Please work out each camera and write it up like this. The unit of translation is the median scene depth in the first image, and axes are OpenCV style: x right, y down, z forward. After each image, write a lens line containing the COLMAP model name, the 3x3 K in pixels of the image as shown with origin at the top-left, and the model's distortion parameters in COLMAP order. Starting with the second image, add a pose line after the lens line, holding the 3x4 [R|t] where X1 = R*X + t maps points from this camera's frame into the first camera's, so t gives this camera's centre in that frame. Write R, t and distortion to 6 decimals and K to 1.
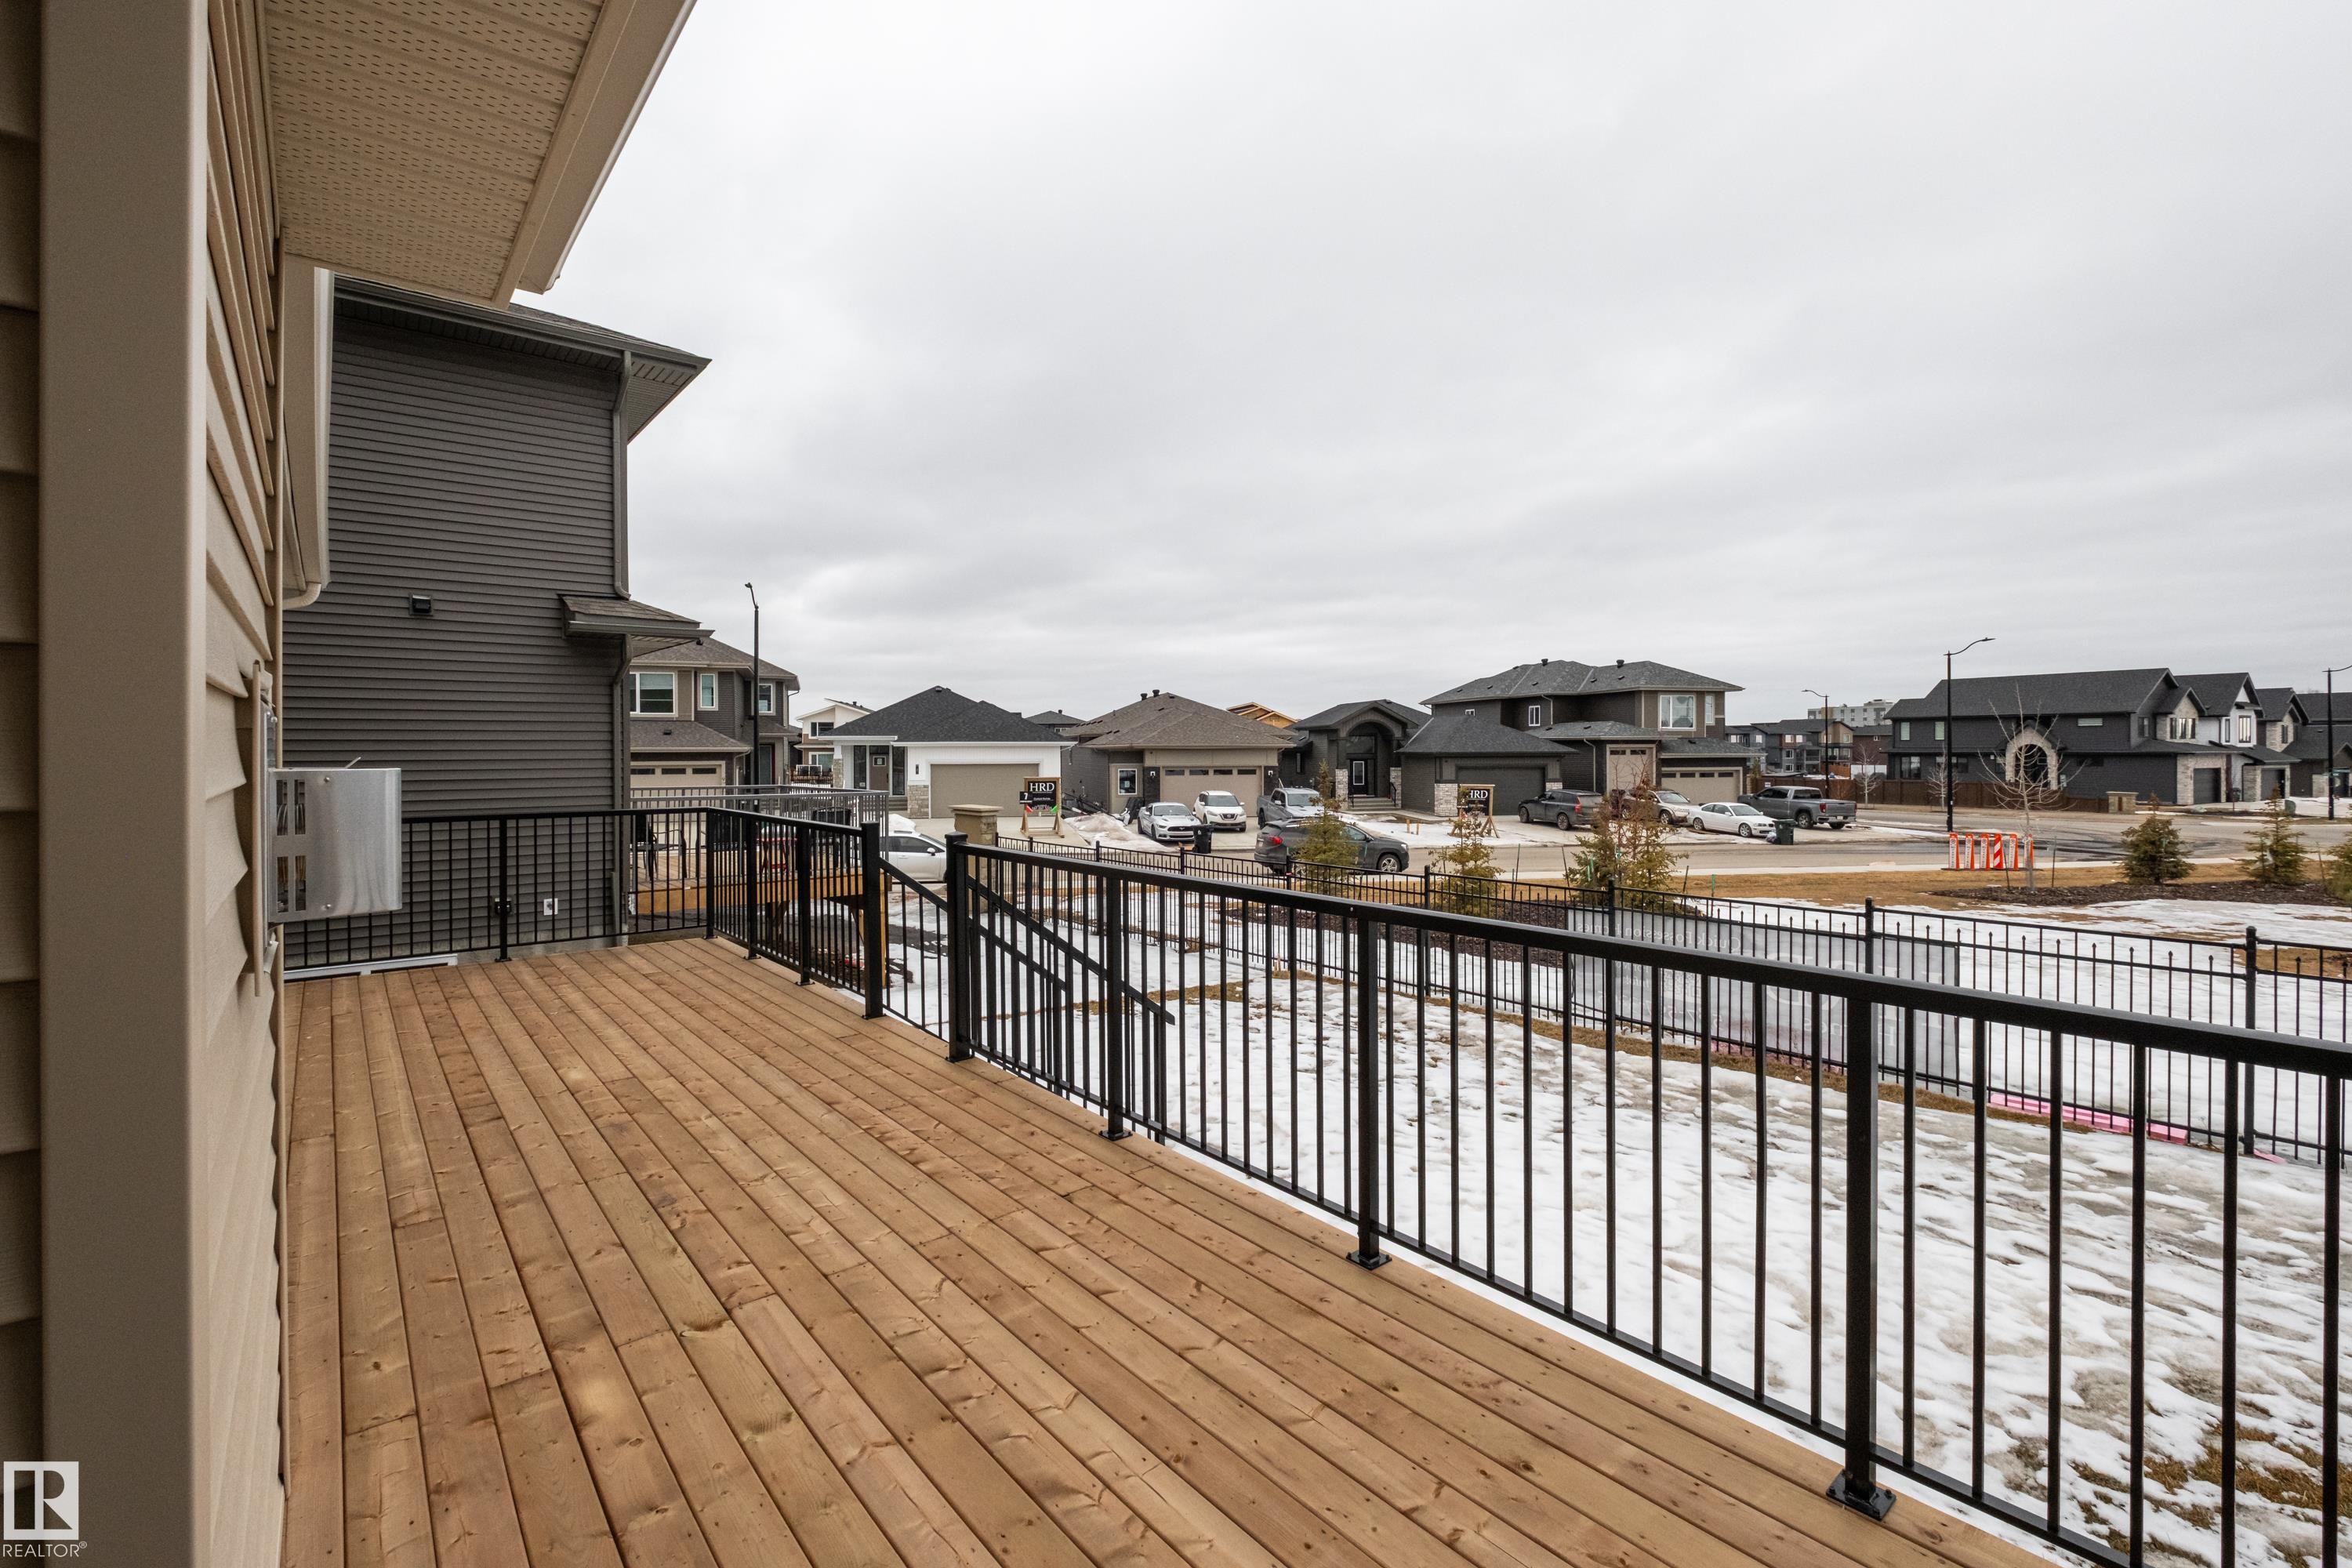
lens RADIAL K [[1090.6, 0, 1164.3], [0, 1090.6, 821.3], [0, 0, 1]] dist [0.002038, -0.000399]
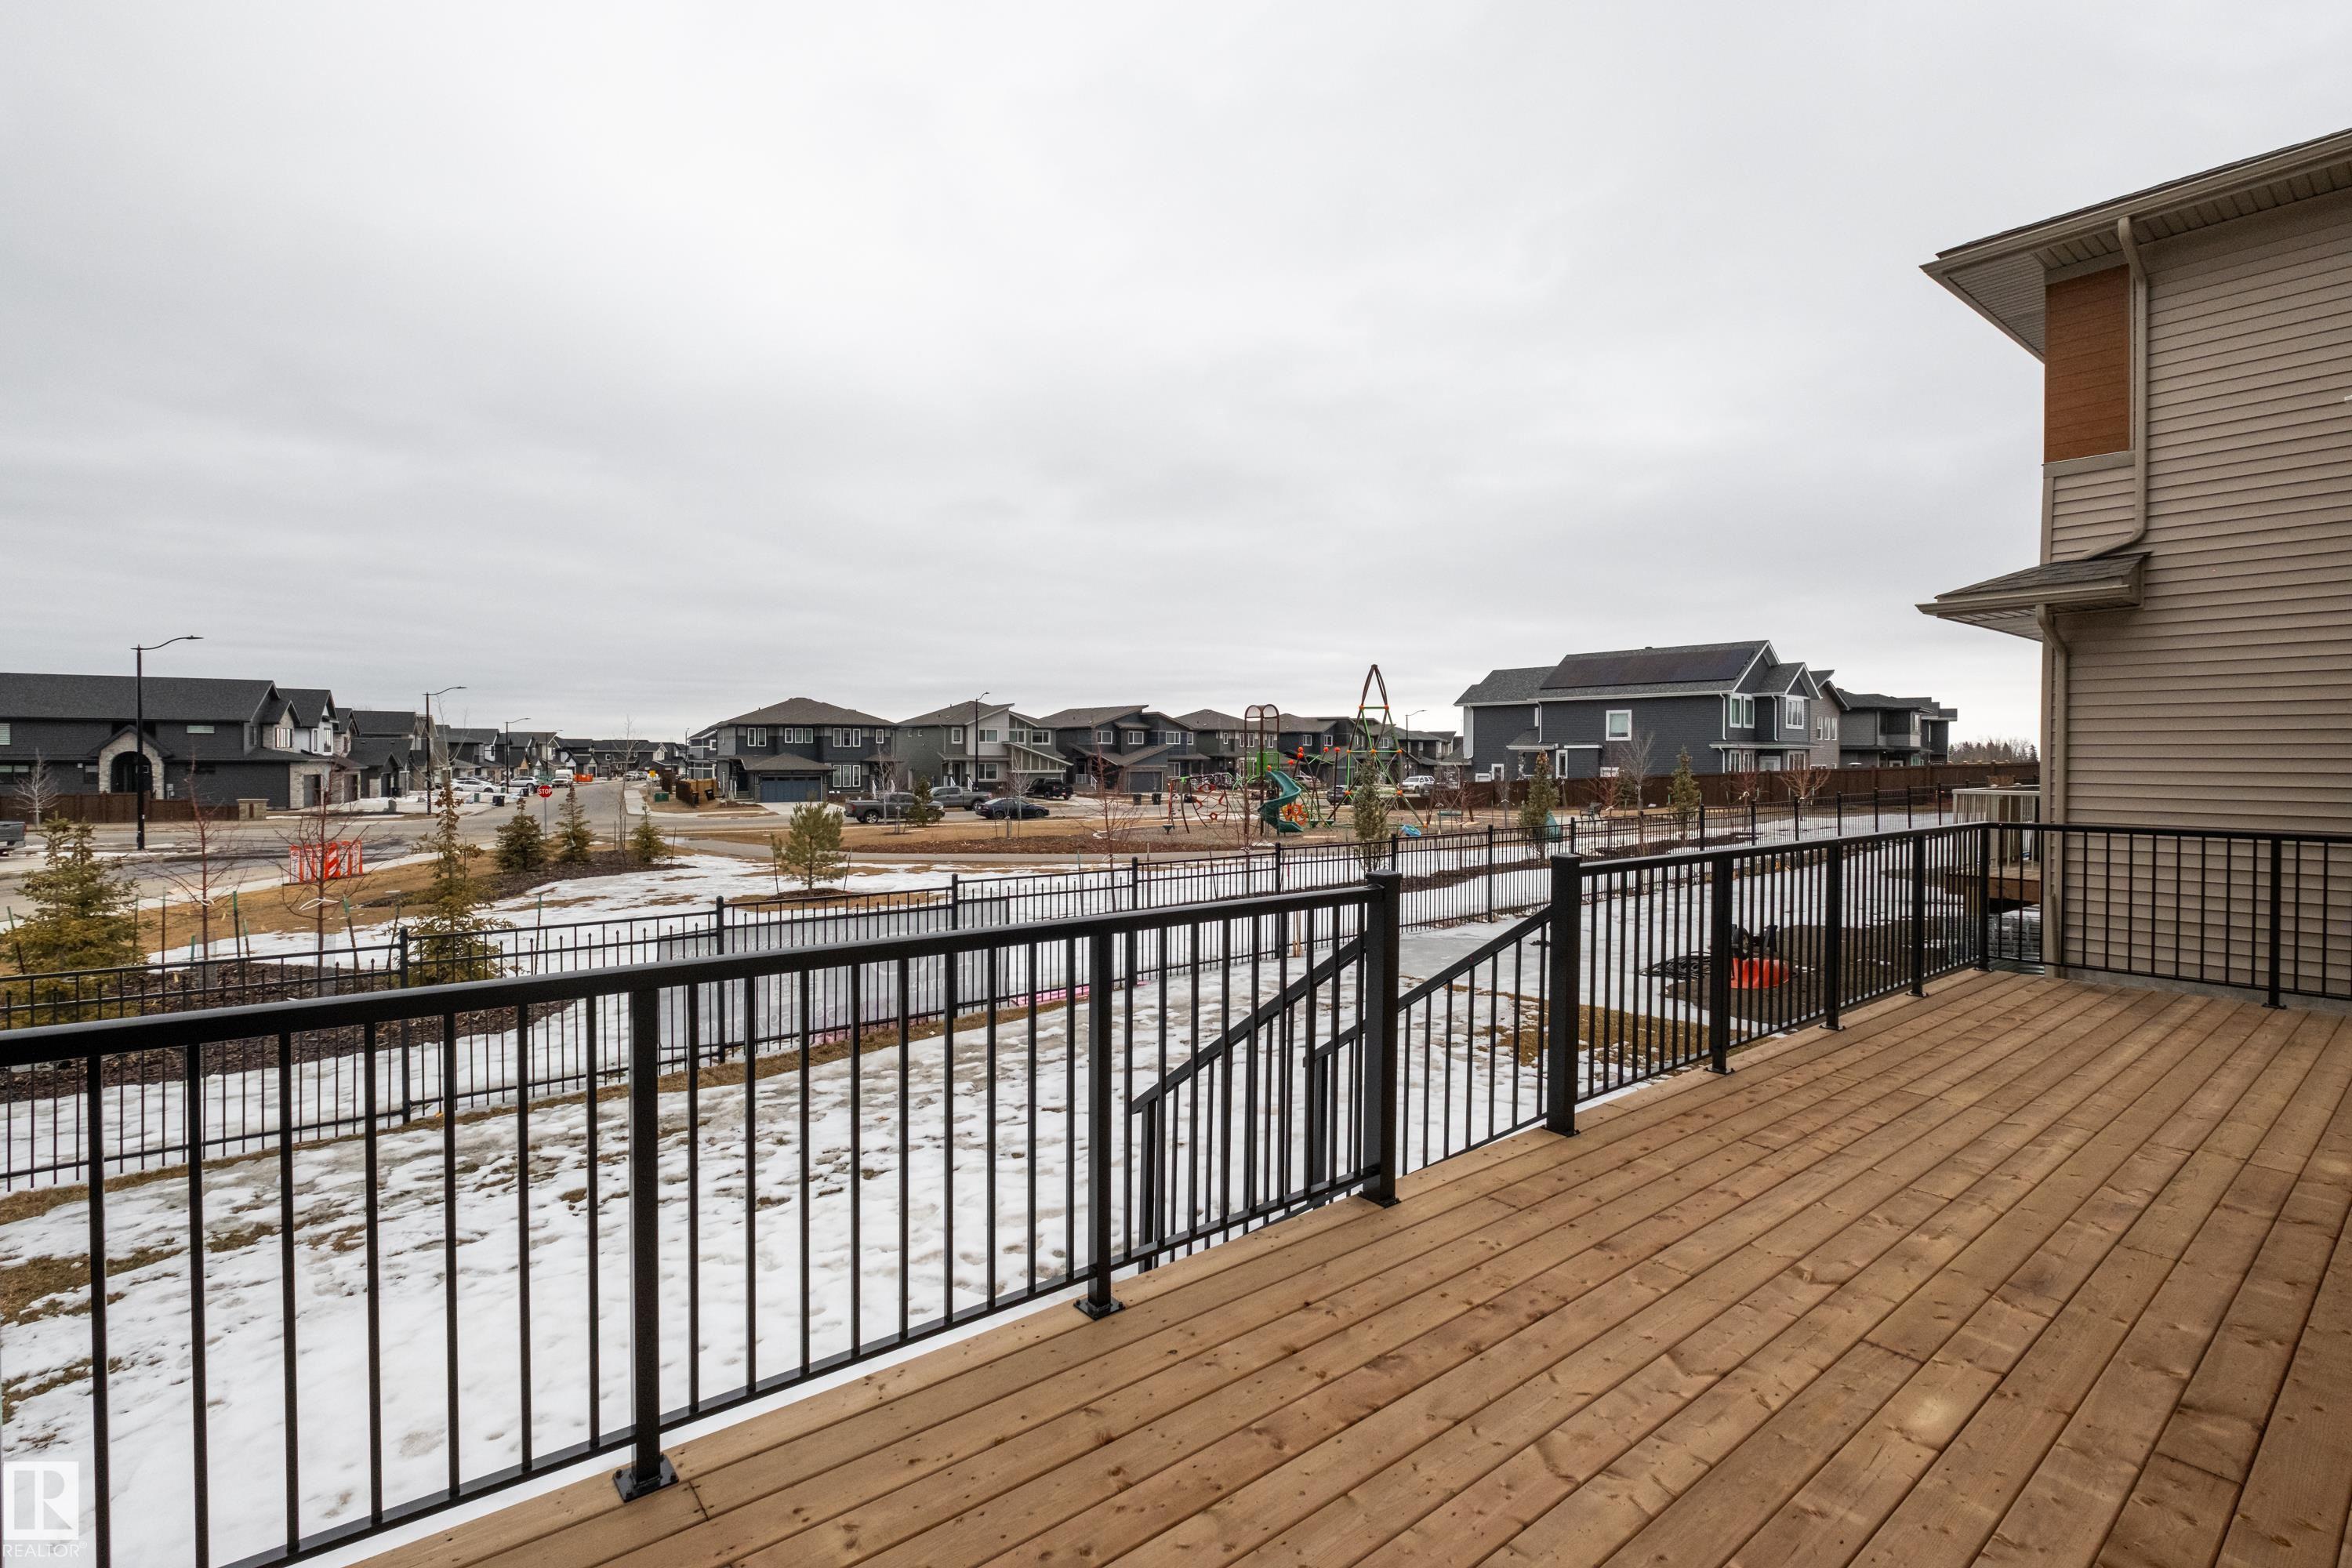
lens RADIAL K [[1030.6, 0, 1205.4], [0, 1030.6, 775.0], [0, 0, 1]] dist [0.003079, -0.000456]
pose [[0.012726, -0.014770, 0.999810, -0.099448], [0.064413, 0.997826, 0.013920, -0.006958], [-0.997842, 0.064224, 0.013650, 0.131381]]
